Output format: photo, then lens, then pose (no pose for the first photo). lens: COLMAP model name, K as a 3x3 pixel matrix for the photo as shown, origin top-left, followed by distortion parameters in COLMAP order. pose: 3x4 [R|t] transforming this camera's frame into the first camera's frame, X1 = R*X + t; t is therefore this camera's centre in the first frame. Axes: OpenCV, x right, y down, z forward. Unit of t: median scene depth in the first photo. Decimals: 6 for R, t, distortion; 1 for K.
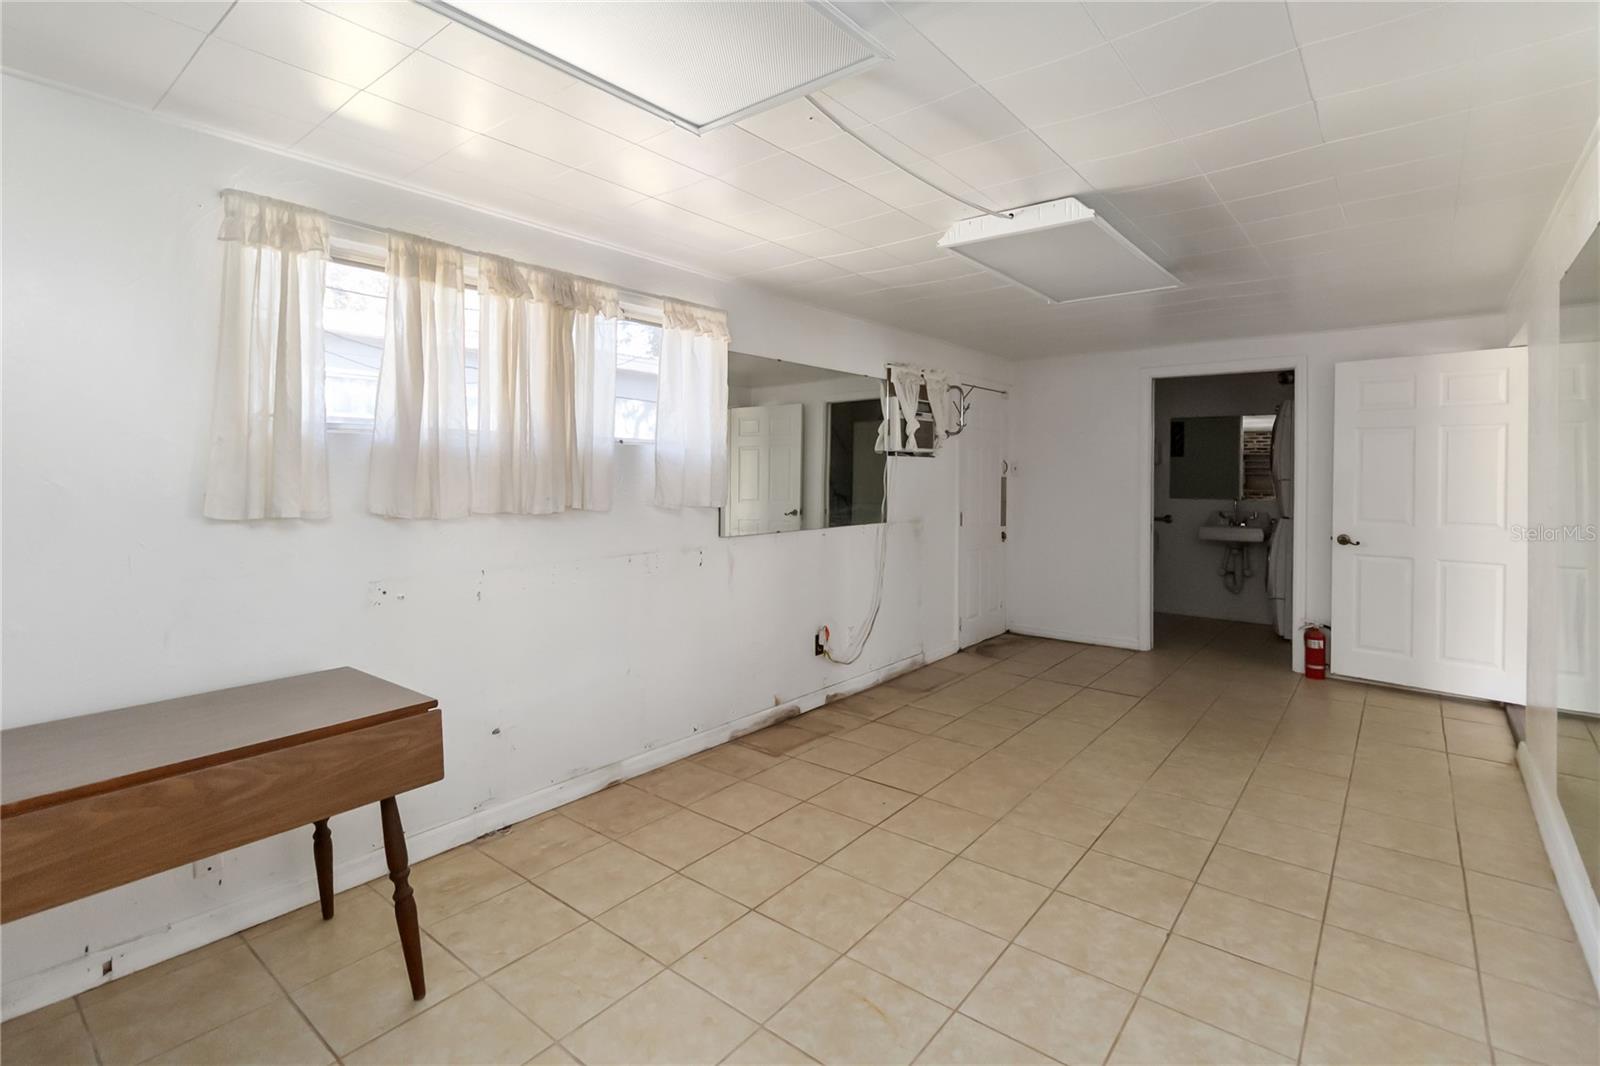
lens RADIAL K [[750.7, 0, 798.6], [0, 750.7, 478.3], [0, 0, 1]] dist [0.000702, 0.000183]
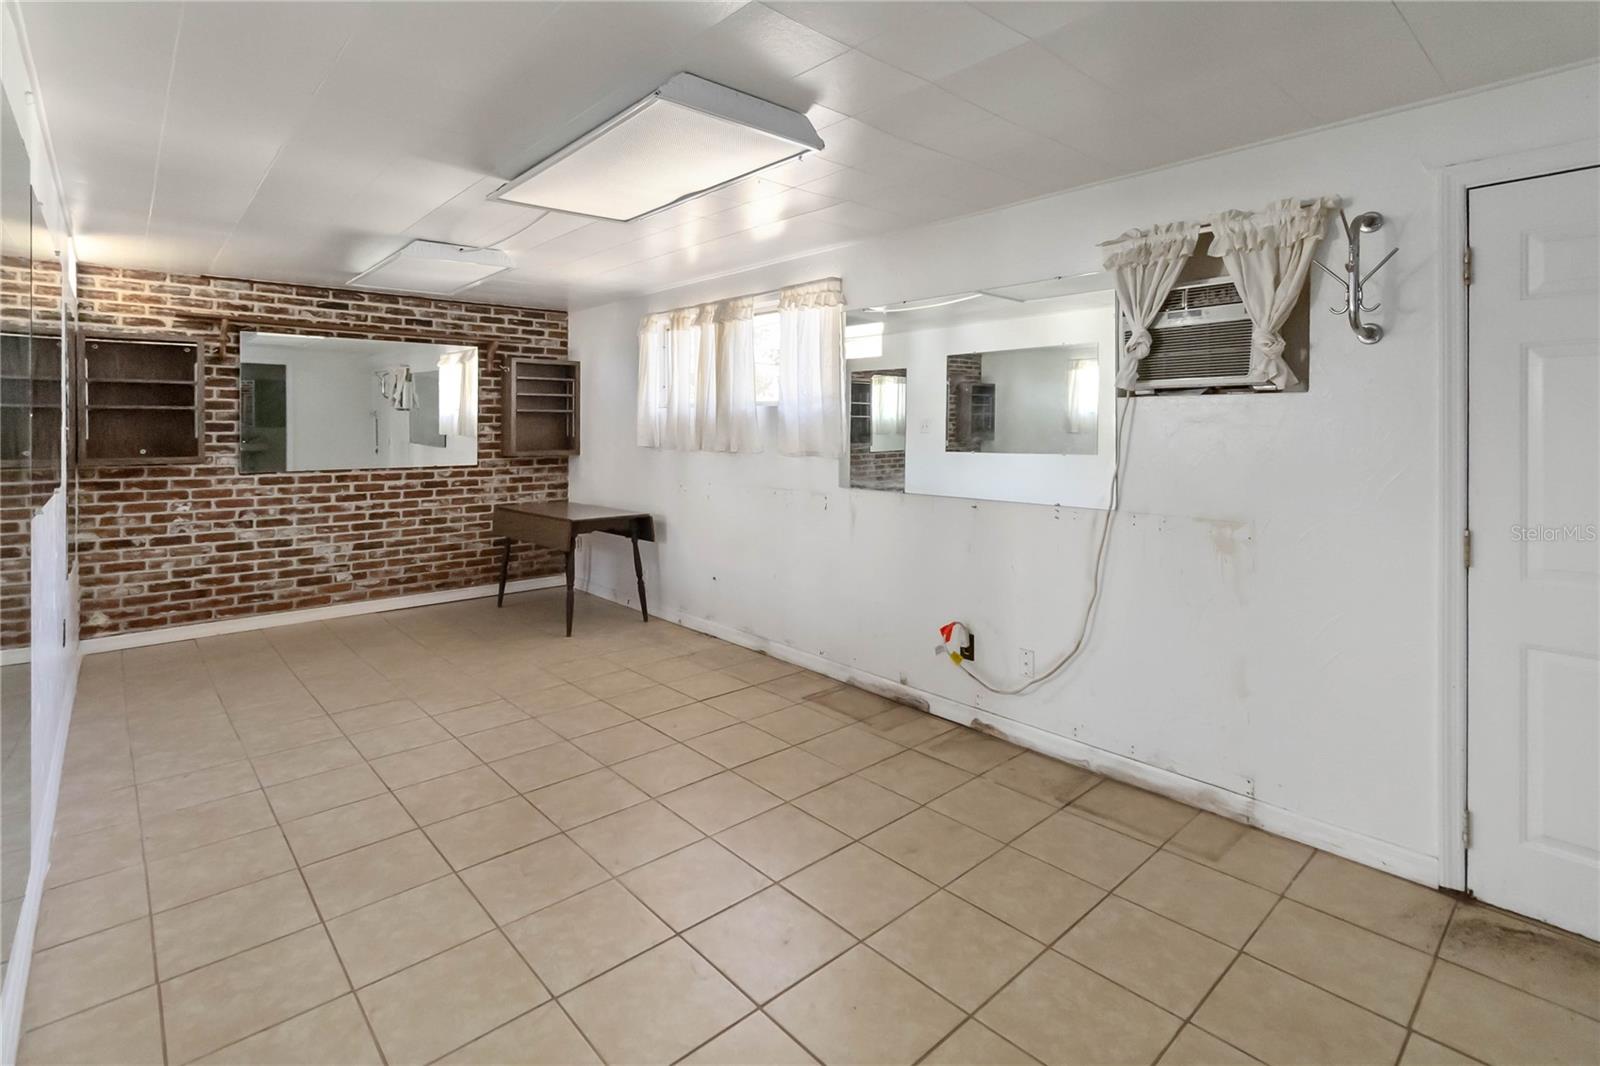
lens RADIAL K [[765.9, 0, 800.6], [0, 765.9, 428.7], [0, 0, 1]] dist [-0.001575, -0.000553]
pose [[-0.152166, 0.000511, -0.988355, 0.941206], [-0.006631, 0.999977, 0.001538, -0.005760], [0.988333, 0.006788, -0.152159, 1.061350]]
